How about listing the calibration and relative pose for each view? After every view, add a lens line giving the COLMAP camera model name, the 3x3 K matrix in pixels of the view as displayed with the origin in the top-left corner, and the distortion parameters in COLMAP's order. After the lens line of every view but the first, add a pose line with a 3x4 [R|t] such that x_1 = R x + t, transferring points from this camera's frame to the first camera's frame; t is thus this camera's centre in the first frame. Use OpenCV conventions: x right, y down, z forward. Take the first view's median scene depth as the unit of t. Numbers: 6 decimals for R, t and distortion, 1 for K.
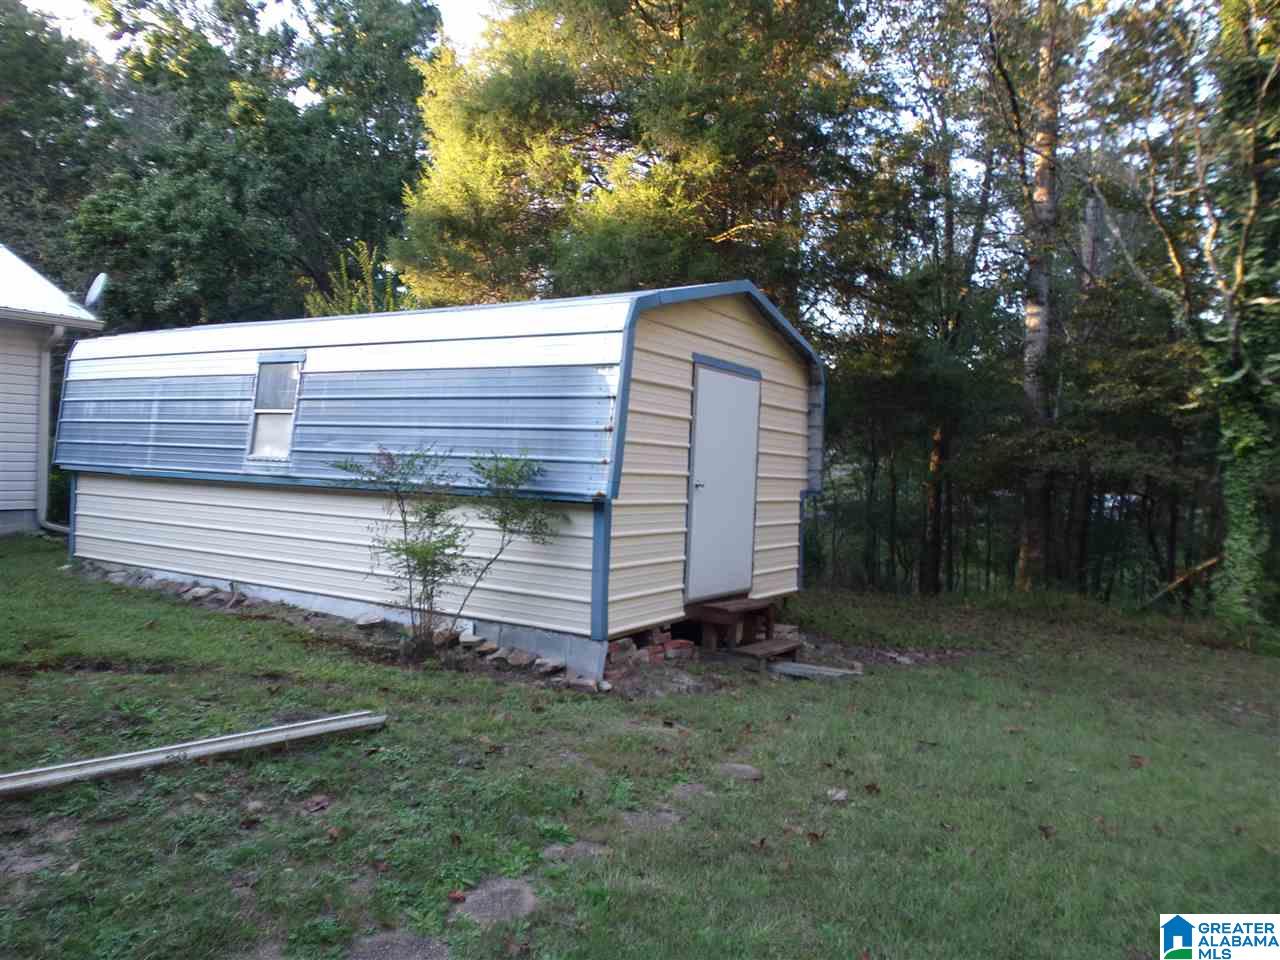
lens RADIAL K [[913.2, 0, 642.0], [0, 913.2, 475.3], [0, 0, 1]] dist [-0.011698, -0.004438]
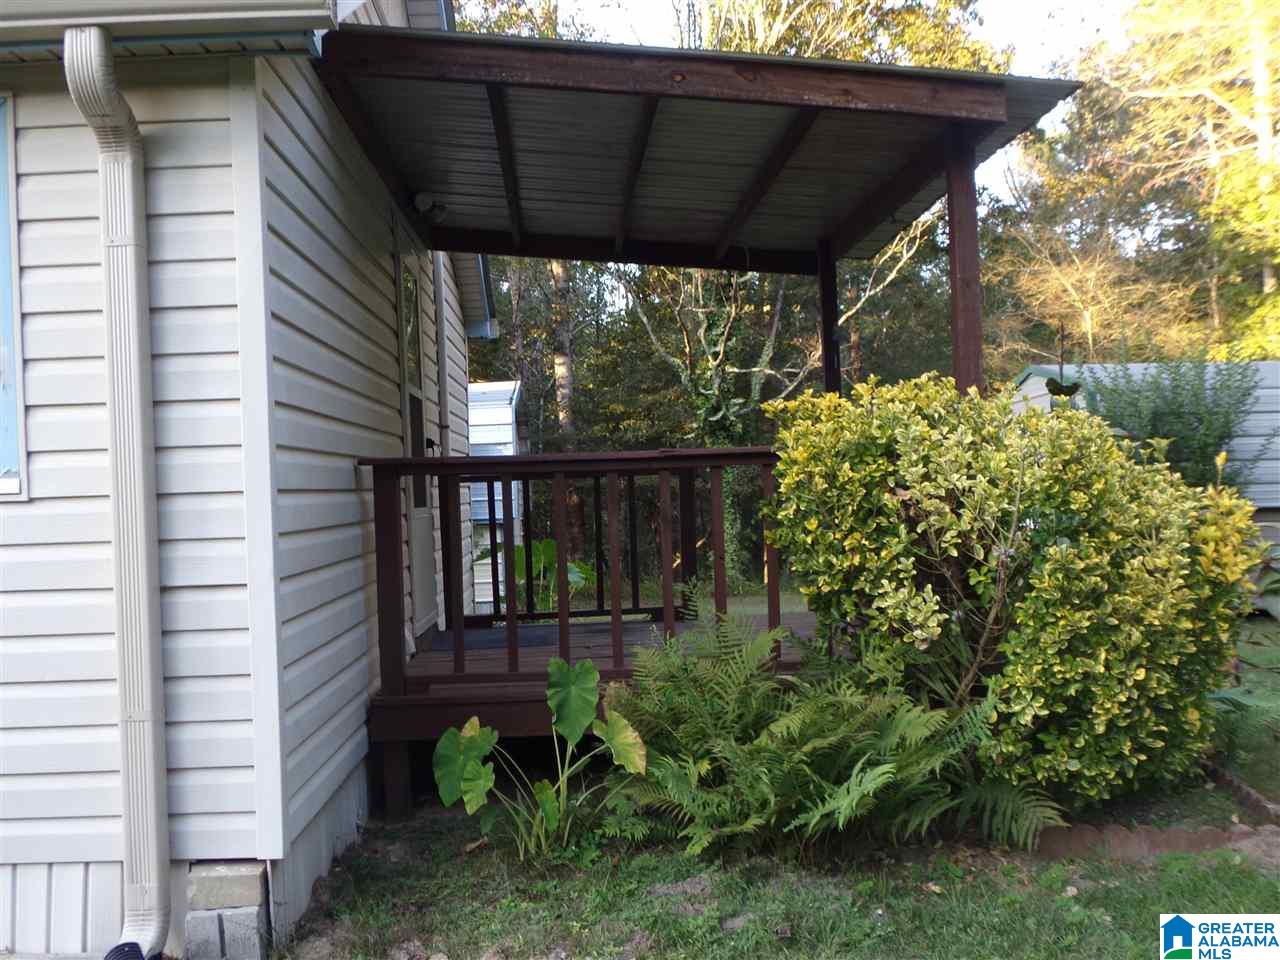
lens RADIAL K [[1146.7, 0, 635.1], [0, 1146.7, 486.6], [0, 0, 1]] dist [0.003526, 0.000052]
pose [[0.828390, -0.068509, 0.555946, -0.492520], [0.079294, 0.996840, 0.004686, -0.011330], [-0.554510, 0.040201, 0.831205, -0.468392]]
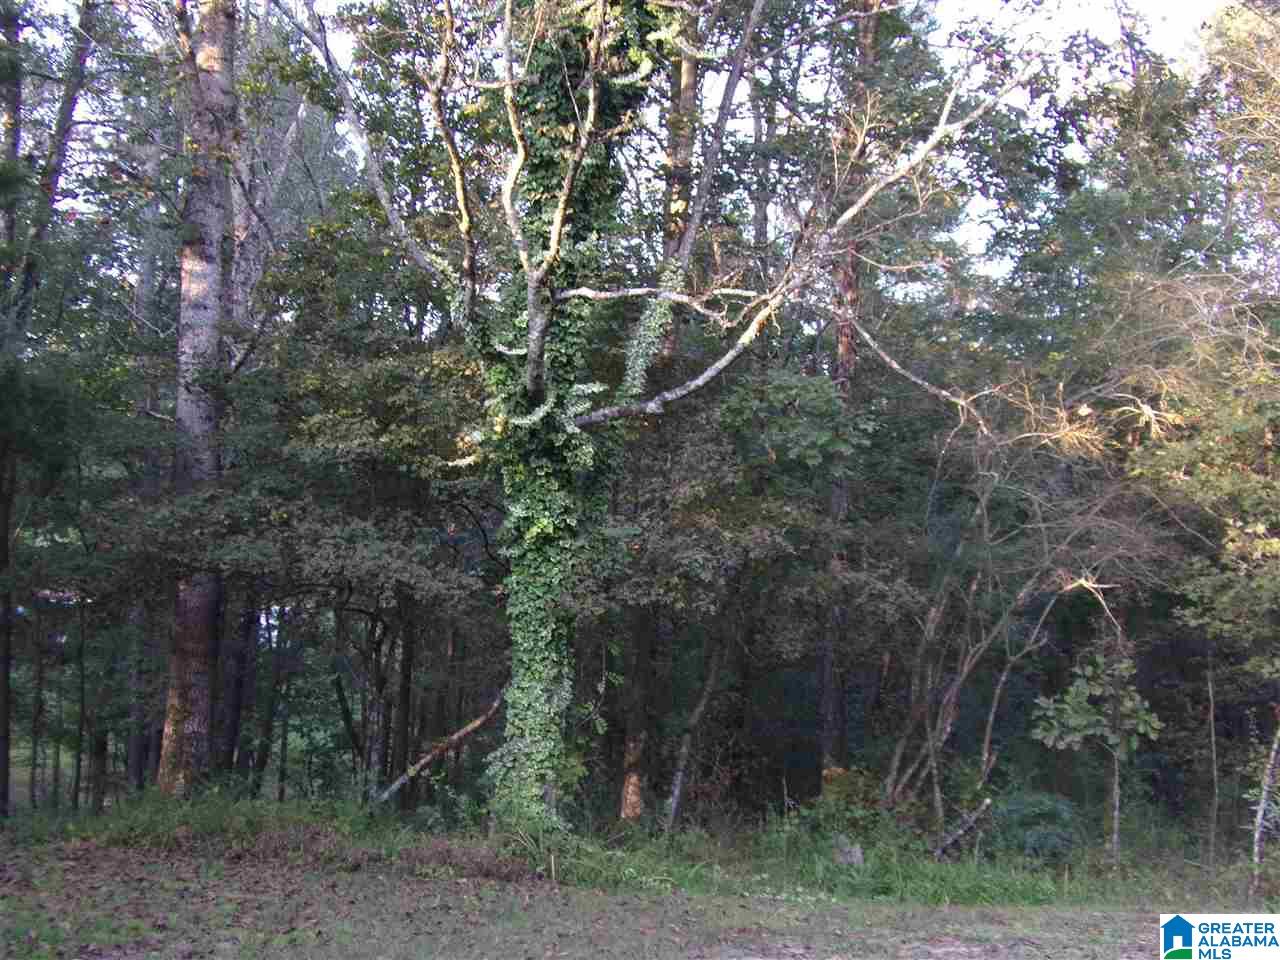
lens RADIAL K [[1689.6, 0, 614.8], [0, 1689.6, 509.1], [0, 0, 1]] dist [0.007635, 0.000000]
pose [[0.774804, 0.031014, 0.631440, -0.002574], [-0.008408, 0.999213, -0.038761, -0.005057], [-0.632146, 0.024723, 0.774455, 0.104066]]
